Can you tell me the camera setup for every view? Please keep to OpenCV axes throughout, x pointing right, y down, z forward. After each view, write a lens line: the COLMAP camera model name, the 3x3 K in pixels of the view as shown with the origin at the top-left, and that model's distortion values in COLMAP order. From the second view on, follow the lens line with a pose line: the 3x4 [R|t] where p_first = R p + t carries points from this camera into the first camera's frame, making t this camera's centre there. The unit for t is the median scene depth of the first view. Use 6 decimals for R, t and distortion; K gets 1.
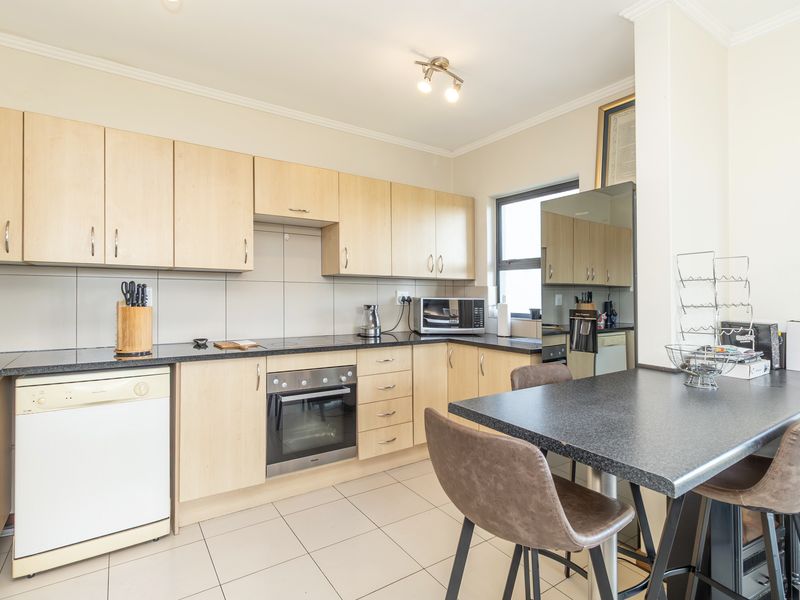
lens RADIAL K [[427.3, 0, 396.5], [0, 427.3, 292.6], [0, 0, 1]] dist [0.006522, 0.001173]
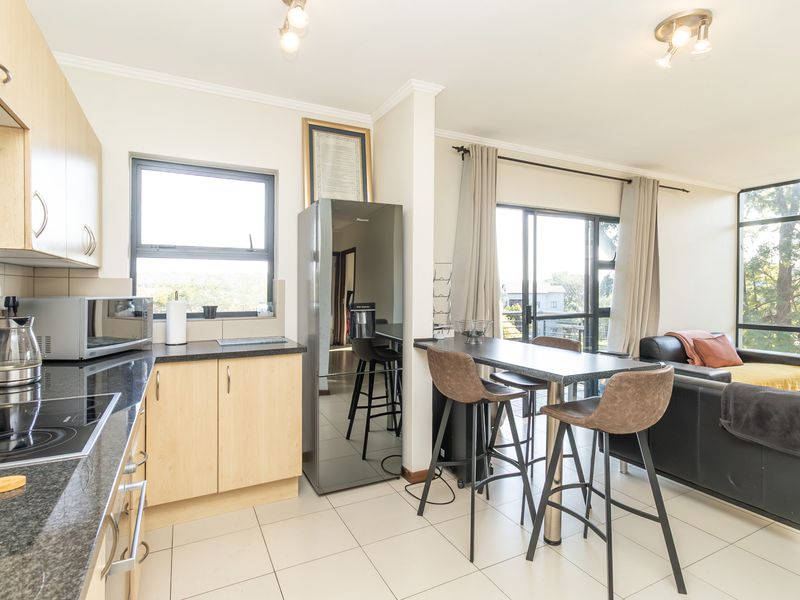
lens RADIAL K [[427.3, 0, 404.0], [0, 427.3, 288.8], [0, 0, 1]] dist [0.006522, 0.001173]
pose [[0.103108, -0.012434, 0.994592, -0.588259], [-0.001217, 0.999920, 0.012627, -0.009978], [-0.994669, -0.002512, 0.103084, 0.627514]]
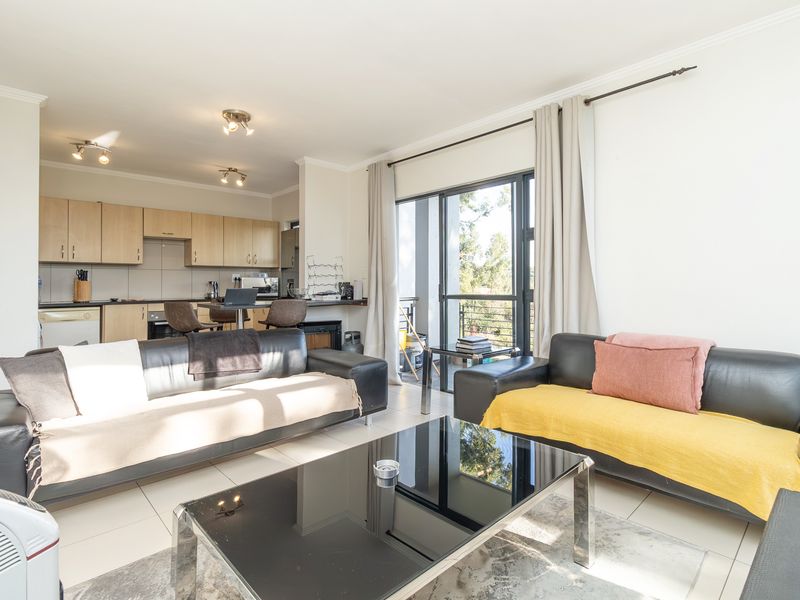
lens RADIAL K [[427.3, 0, 389.2], [0, 427.3, 267.6], [0, 0, 1]] dist [0.006522, 0.001173]
pose [[0.989777, -0.011081, 0.142193, 0.539421], [0.016354, 0.999219, -0.035969, 0.058574], [-0.141684, 0.037927, 0.989185, -1.189755]]
